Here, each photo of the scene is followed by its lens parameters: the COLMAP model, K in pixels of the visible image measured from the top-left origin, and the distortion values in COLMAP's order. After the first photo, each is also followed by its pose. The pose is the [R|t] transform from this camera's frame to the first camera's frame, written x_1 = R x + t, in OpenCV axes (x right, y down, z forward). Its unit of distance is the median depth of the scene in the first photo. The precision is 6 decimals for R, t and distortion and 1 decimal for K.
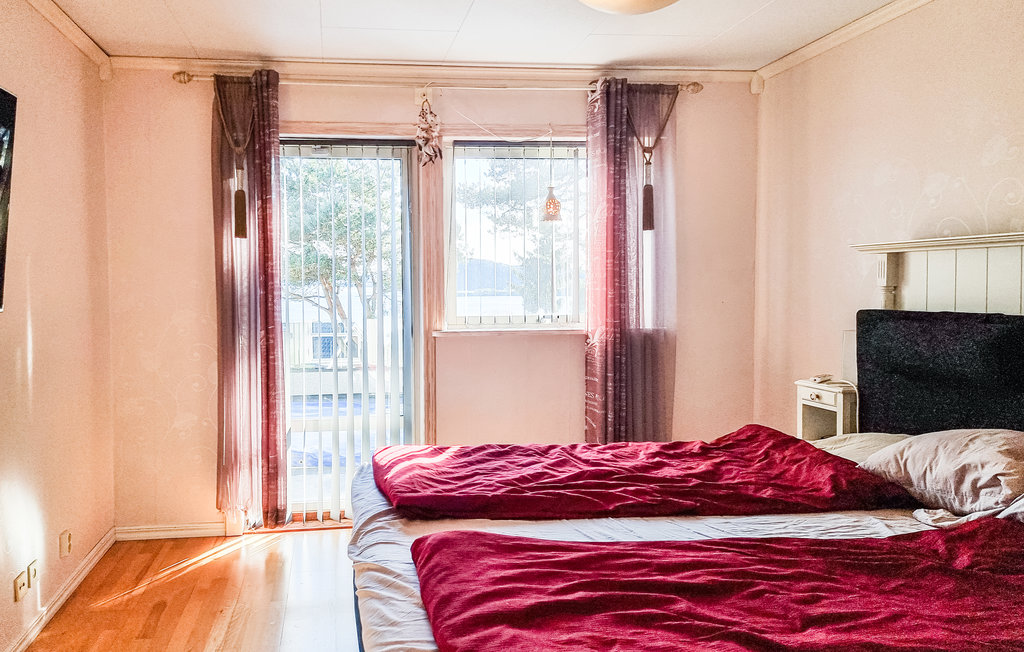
lens RADIAL K [[780.4, 0, 512.1], [0, 780.4, 329.3], [0, 0, 1]] dist [0.116661, -0.117747]
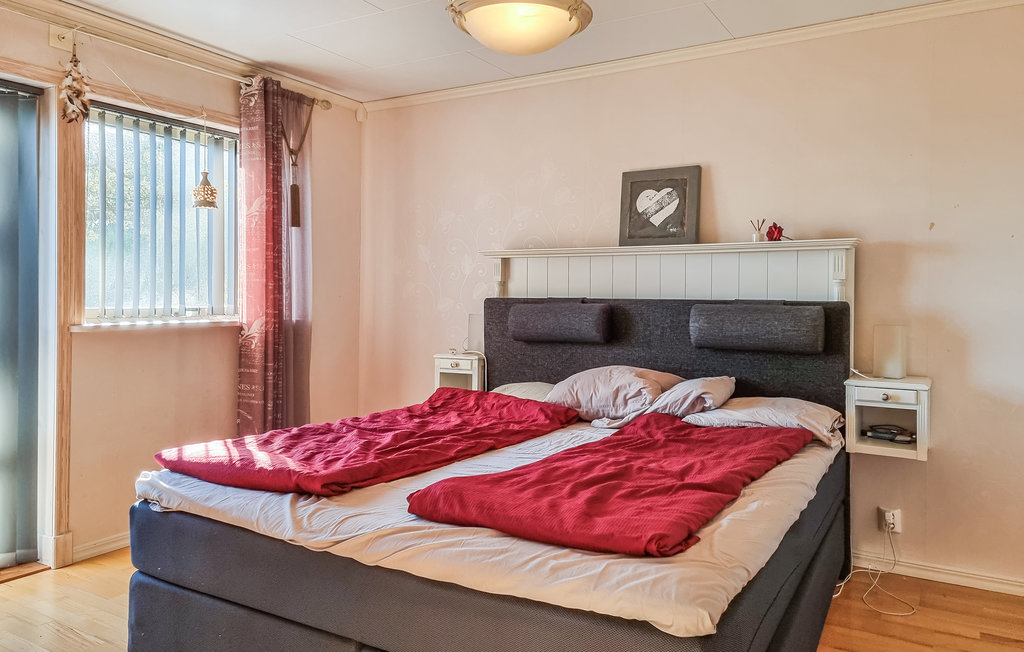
lens RADIAL K [[728.1, 0, 510.4], [0, 728.1, 325.0], [0, 0, 1]] dist [0.094404, -0.087714]
pose [[0.601400, -0.020431, 0.798687, -0.459731], [0.043728, 0.999016, -0.007371, 0.027817], [-0.797751, 0.039358, 0.601702, 0.171086]]
